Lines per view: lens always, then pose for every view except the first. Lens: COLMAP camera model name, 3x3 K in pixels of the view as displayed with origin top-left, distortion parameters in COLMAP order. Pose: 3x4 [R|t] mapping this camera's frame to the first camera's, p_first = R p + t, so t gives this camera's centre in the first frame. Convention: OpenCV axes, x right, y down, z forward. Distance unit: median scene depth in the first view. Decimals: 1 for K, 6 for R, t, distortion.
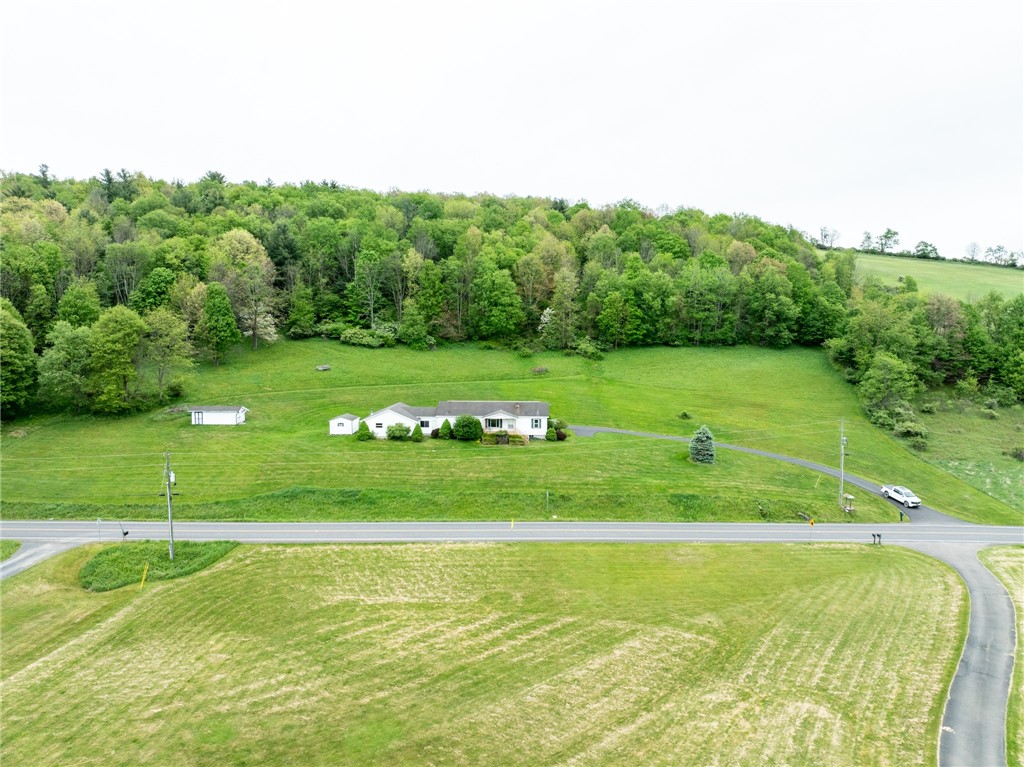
lens RADIAL K [[720.2, 0, 509.5], [0, 720.2, 384.6], [0, 0, 1]] dist [-0.048640, 0.017948]
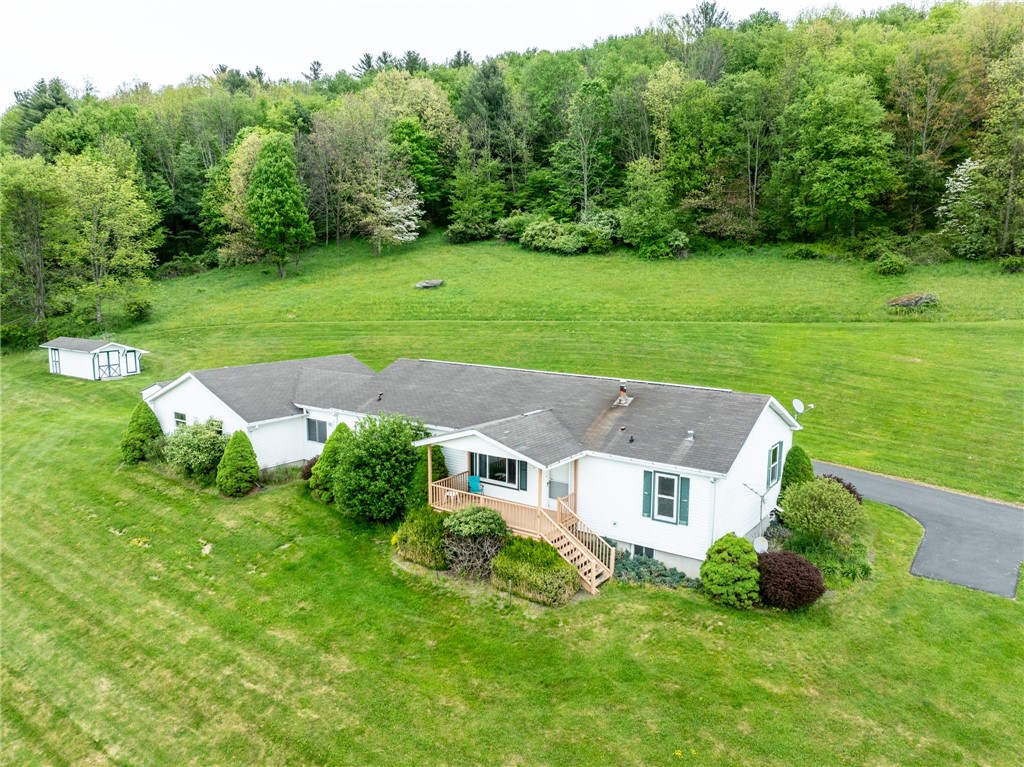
lens RADIAL K [[720.2, 0, 513.2], [0, 720.2, 380.6], [0, 0, 1]] dist [-0.048640, 0.017948]
pose [[0.829885, 0.082655, -0.551778, 0.072653], [-0.053229, 0.996184, 0.069168, 0.006096], [0.555389, -0.028031, 0.831118, 0.530729]]
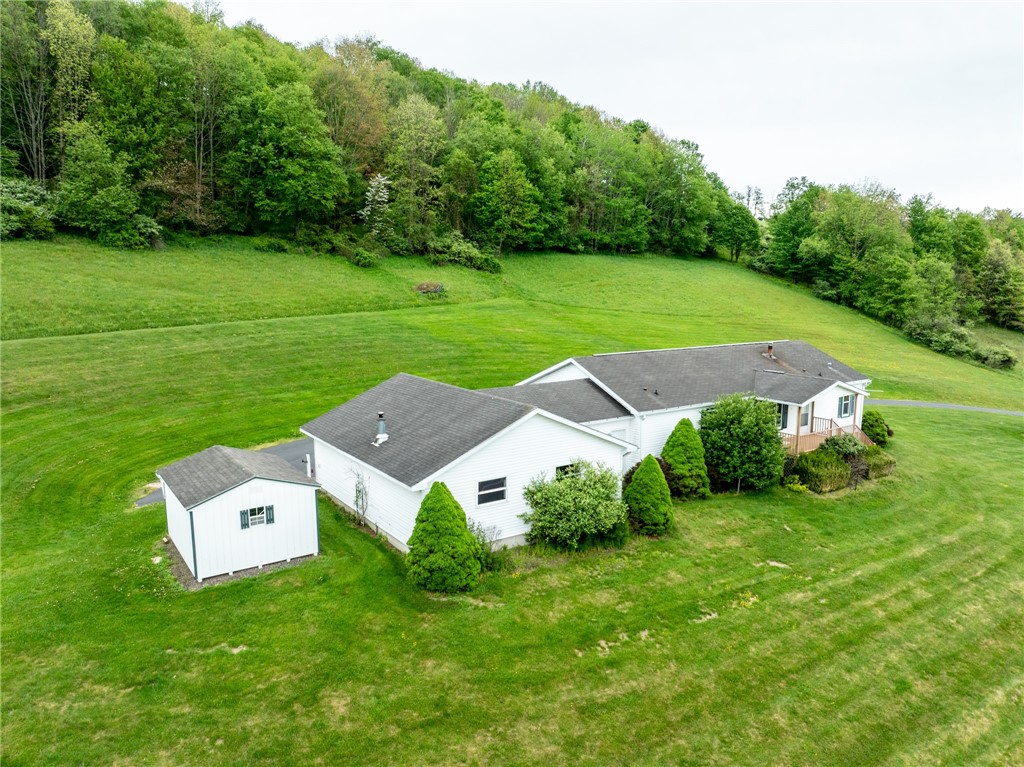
lens RADIAL K [[720.2, 0, 516.1], [0, 720.2, 387.2], [0, 0, 1]] dist [-0.048640, 0.017948]
pose [[0.800442, -0.089988, 0.592617, -0.191006], [0.048812, 0.995169, 0.085185, 0.006555], [-0.597419, -0.039258, 0.800967, 0.539282]]
